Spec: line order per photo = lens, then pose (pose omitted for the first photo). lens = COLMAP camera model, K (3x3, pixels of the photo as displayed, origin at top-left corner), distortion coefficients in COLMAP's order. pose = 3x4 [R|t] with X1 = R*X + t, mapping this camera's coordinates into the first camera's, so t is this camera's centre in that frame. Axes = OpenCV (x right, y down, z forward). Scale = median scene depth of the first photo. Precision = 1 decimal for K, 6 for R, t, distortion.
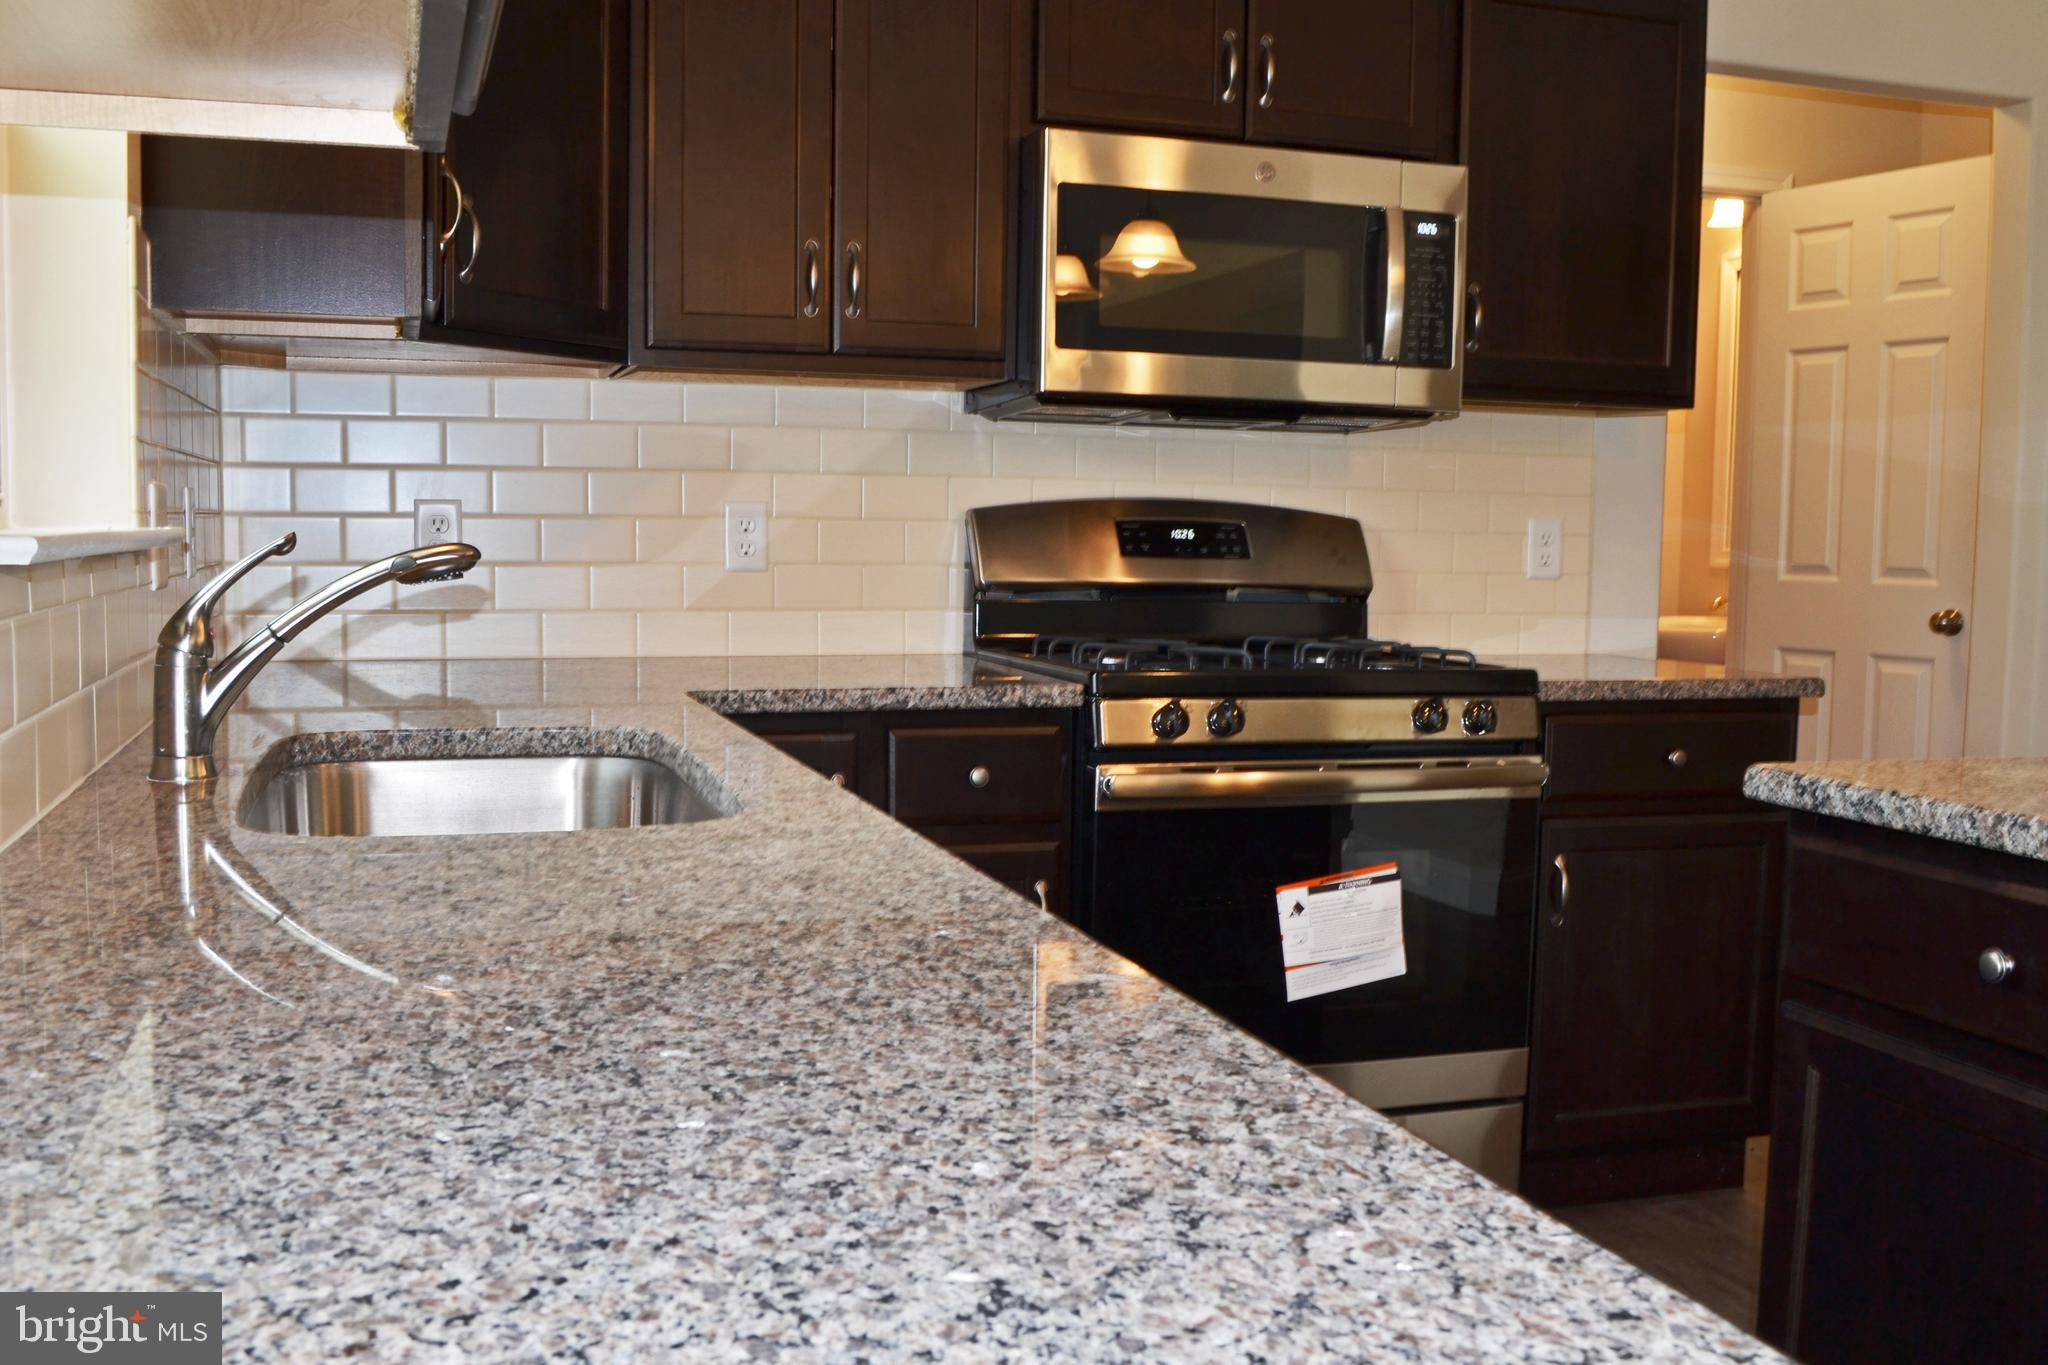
lens RADIAL K [[1955.9, 0, 1028.7], [0, 1955.9, 679.4], [0, 0, 1]] dist [-0.058504, 0.000000]
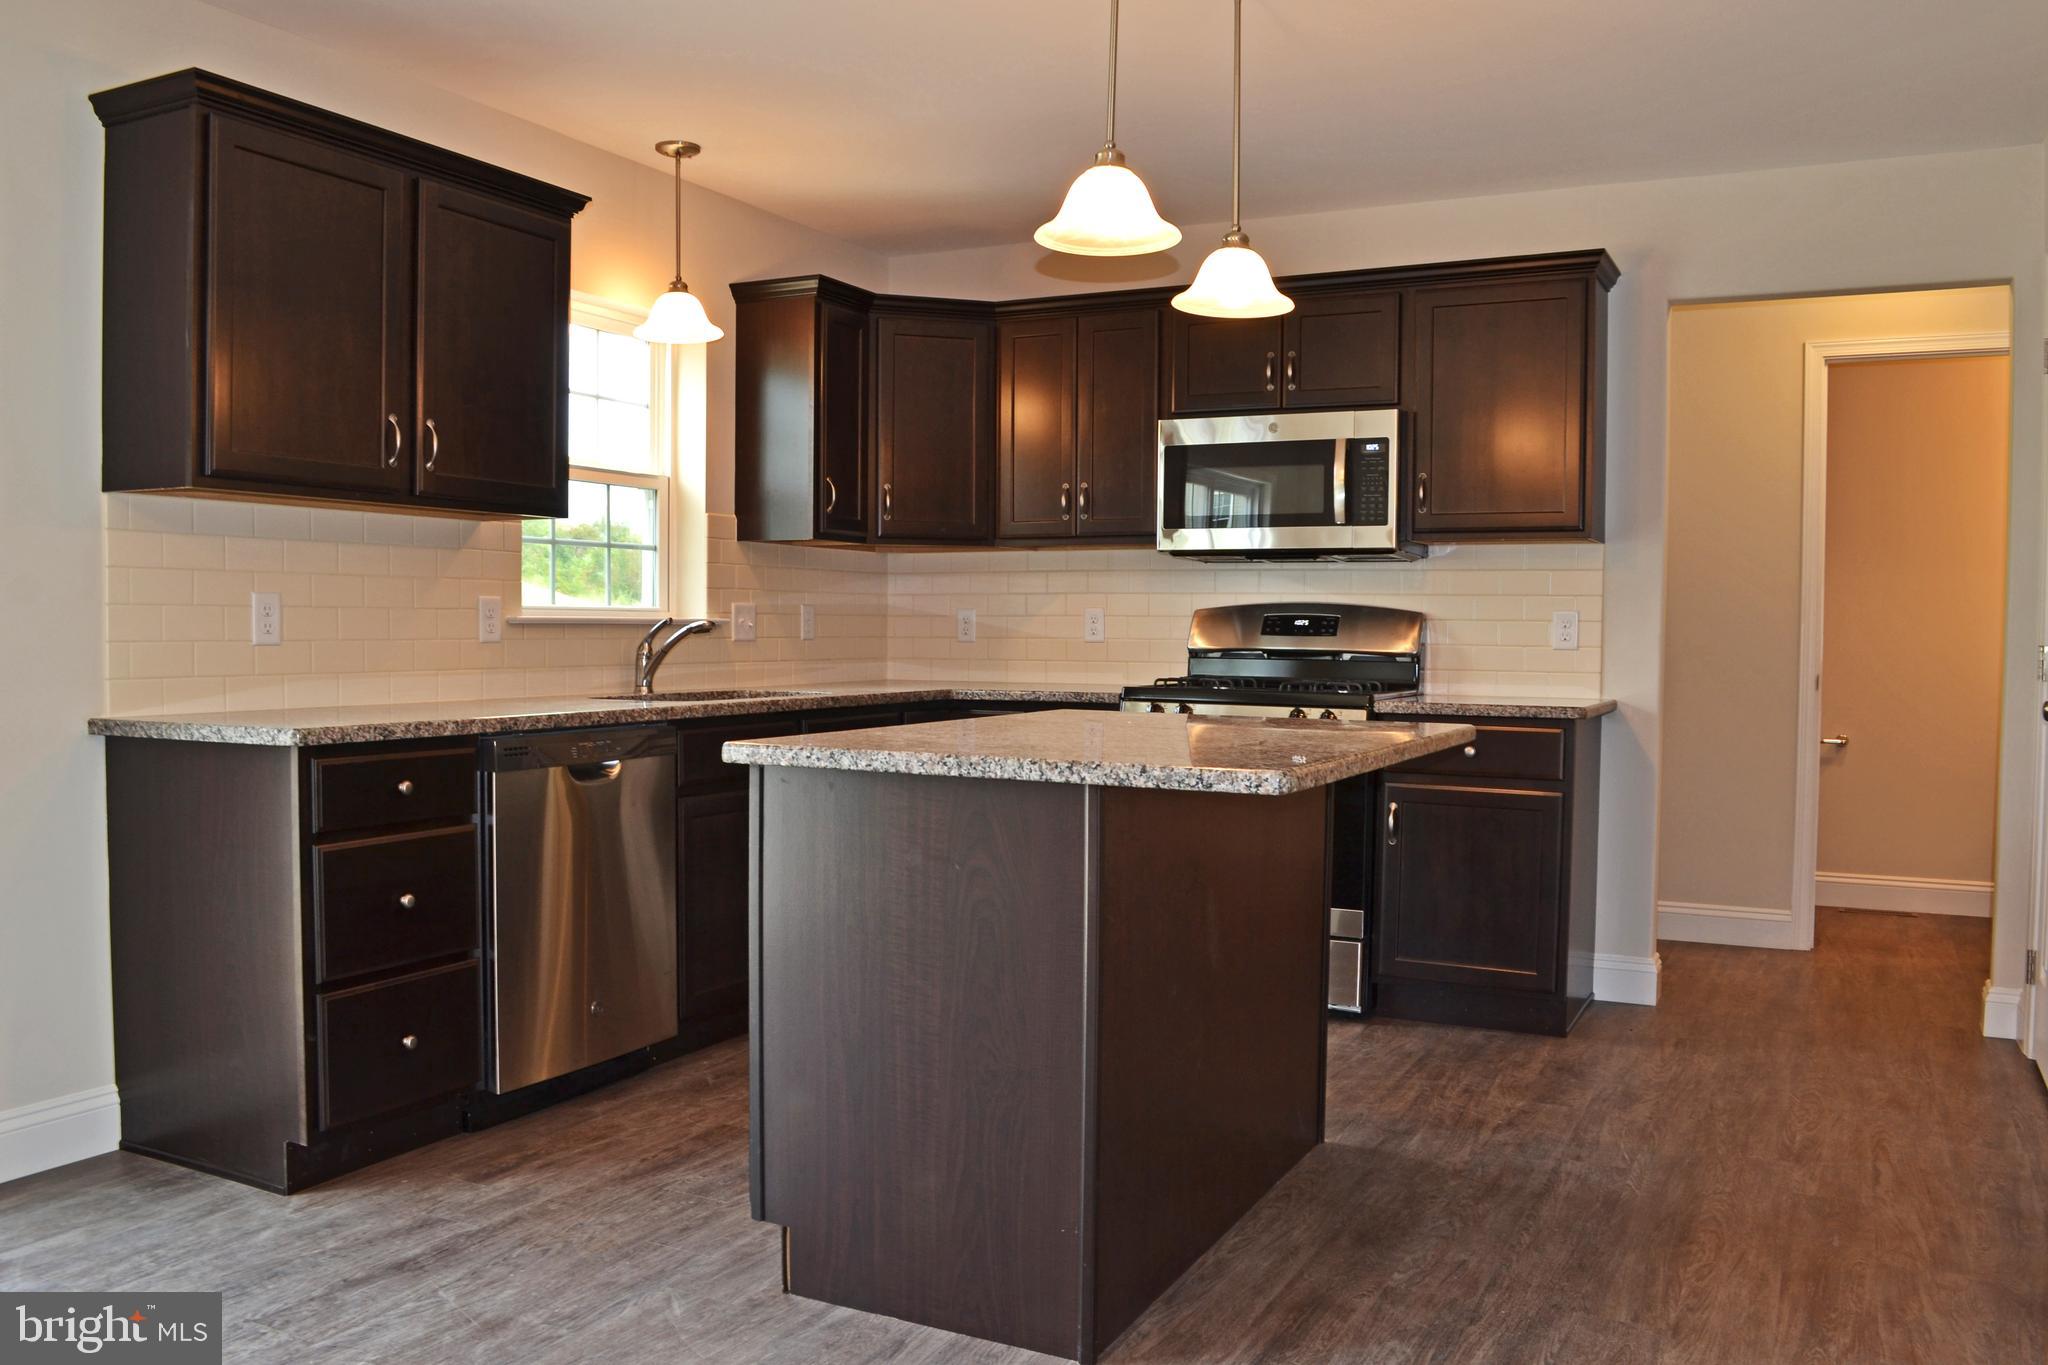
lens RADIAL K [[1639.7, 0, 1026.4], [0, 1639.7, 683.6], [0, 0, 1]] dist [-0.090139, 0.020129]
pose [[0.704809, 0.013888, -0.709261, 1.107688], [-0.053043, 0.998041, -0.033168, 0.051685], [0.707411, 0.060999, 0.704165, -0.268127]]
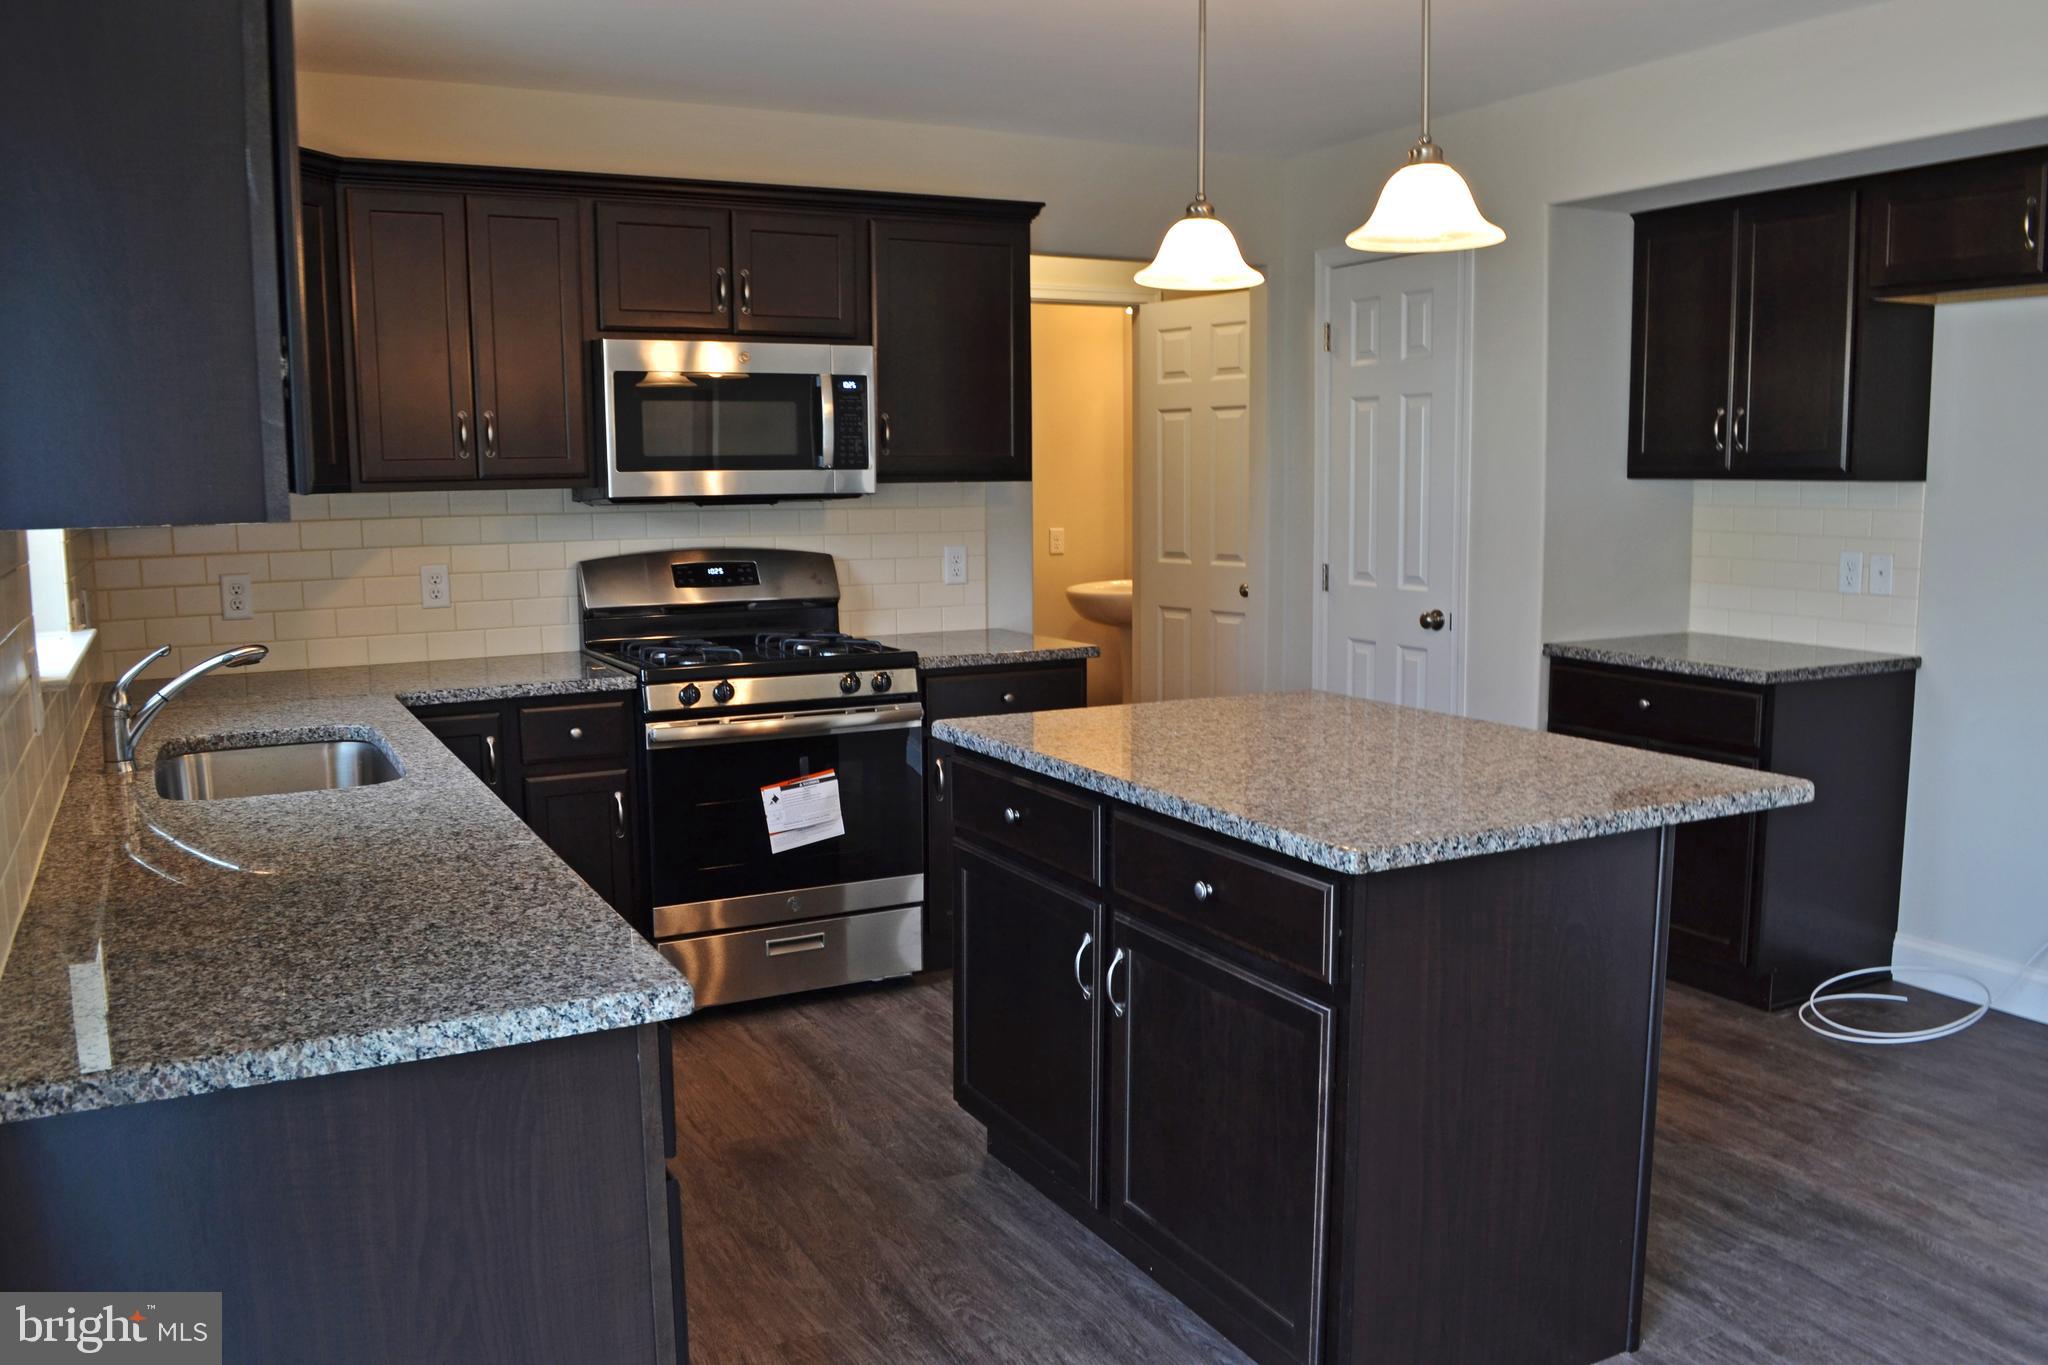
lens RADIAL K [[1639.7, 0, 1024.6], [0, 1639.7, 700.7], [0, 0, 1]] dist [-0.090139, 0.020129]
pose [[0.985386, -0.048159, 0.163386, 0.119928], [0.037839, 0.997122, 0.065699, -0.053196], [-0.166080, -0.058556, 0.984372, -0.429219]]
